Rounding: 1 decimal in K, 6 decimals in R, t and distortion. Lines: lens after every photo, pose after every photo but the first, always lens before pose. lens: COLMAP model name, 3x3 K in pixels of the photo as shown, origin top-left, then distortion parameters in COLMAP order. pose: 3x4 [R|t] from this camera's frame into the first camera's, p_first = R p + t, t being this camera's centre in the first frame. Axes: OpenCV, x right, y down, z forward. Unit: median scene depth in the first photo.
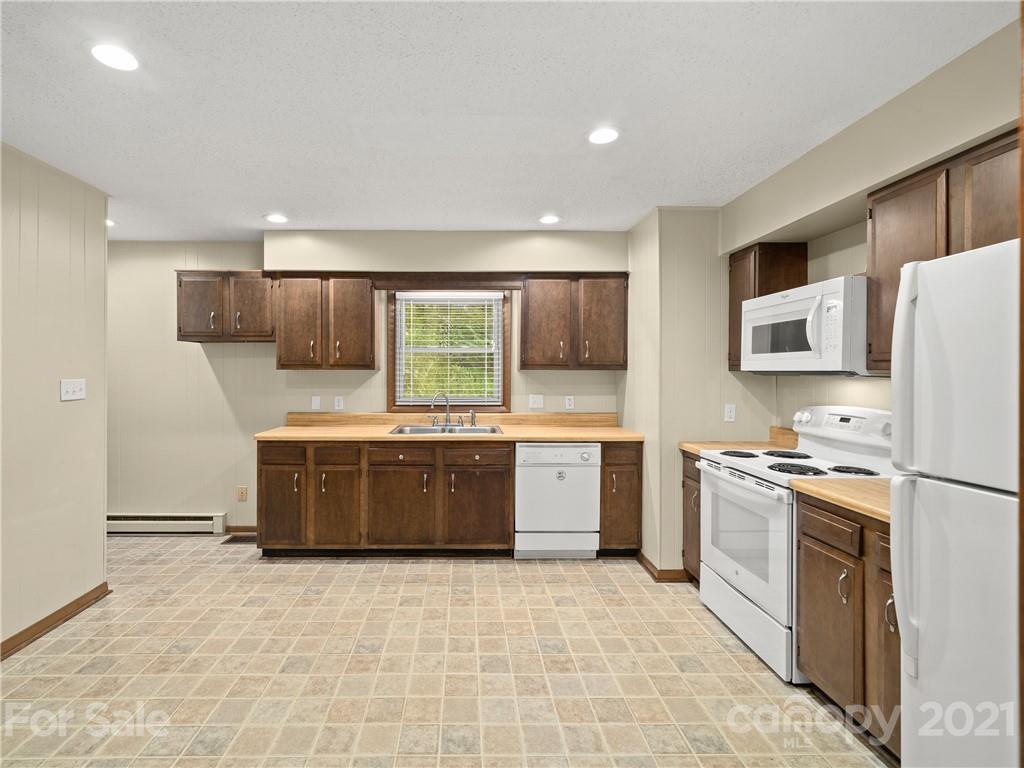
lens RADIAL K [[499.4, 0, 443.1], [0, 499.4, 372.5], [0, 0, 1]] dist [0.019895, 0.001449]
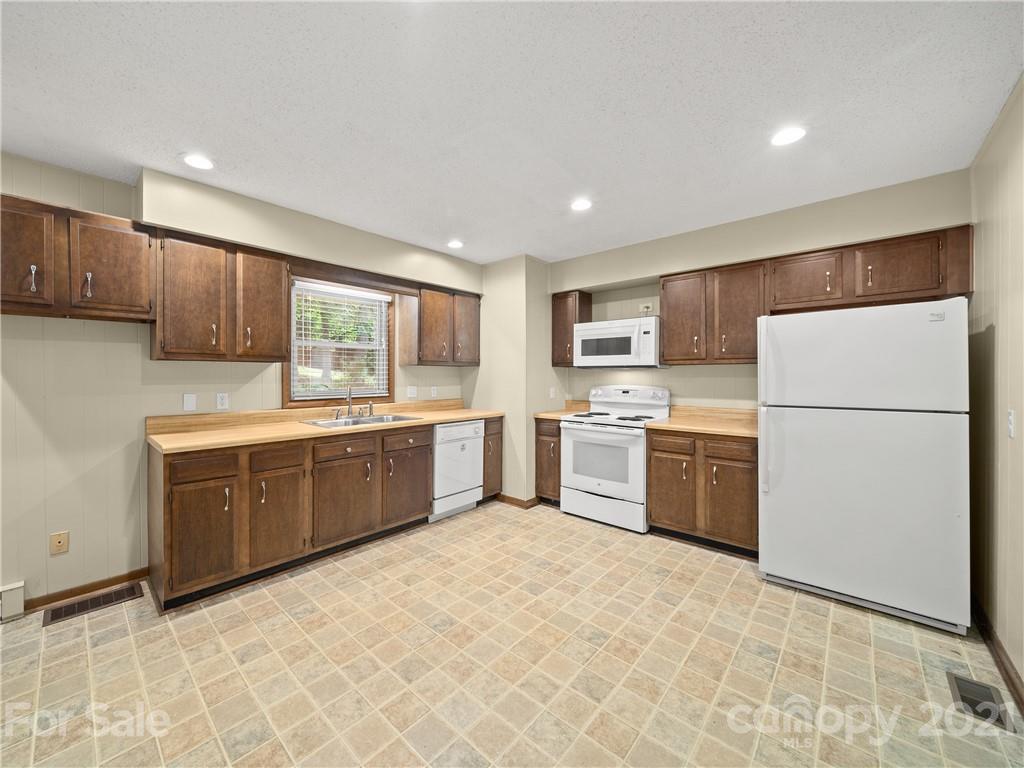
lens RADIAL K [[397.1, 0, 504.8], [0, 397.1, 379.8], [0, 0, 1]] dist [-0.005820, 0.002876]
pose [[0.682969, -0.013272, 0.730326, -0.424859], [0.001136, 0.999853, 0.017107, 0.015768], [-0.730446, -0.010854, 0.682884, 0.227947]]
